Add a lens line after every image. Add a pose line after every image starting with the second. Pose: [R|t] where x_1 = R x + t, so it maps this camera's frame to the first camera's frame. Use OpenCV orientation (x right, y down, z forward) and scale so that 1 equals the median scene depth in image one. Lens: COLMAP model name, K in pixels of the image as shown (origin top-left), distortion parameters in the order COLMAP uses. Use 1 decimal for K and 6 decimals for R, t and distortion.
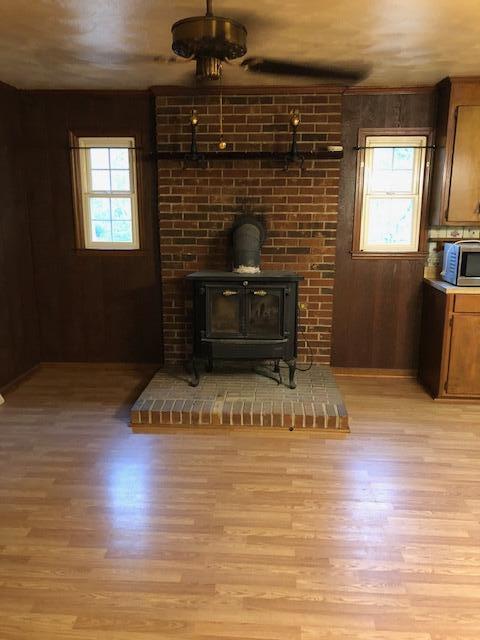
lens RADIAL K [[520.6, 0, 241.5], [0, 520.6, 321.2], [0, 0, 1]] dist [0.010585, 0.006762]
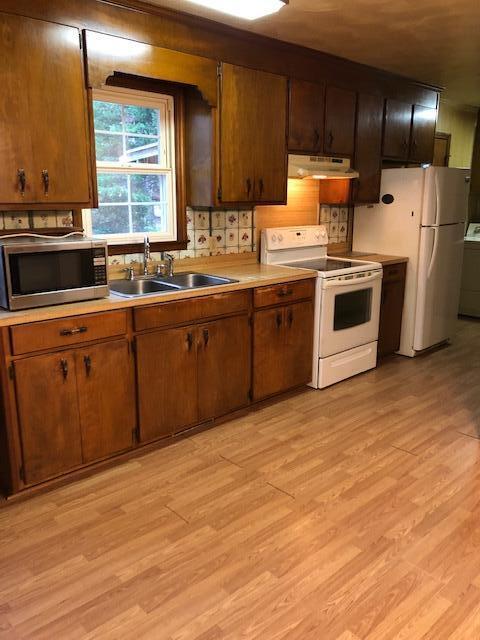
lens RADIAL K [[520.6, 0, 241.4], [0, 520.6, 318.6], [0, 0, 1]] dist [0.010585, 0.006762]
pose [[0.685600, -0.164786, 0.709083, 0.167528], [0.150301, 0.985099, 0.083607, -0.068856], [-0.712294, 0.049255, 0.700151, 0.388928]]
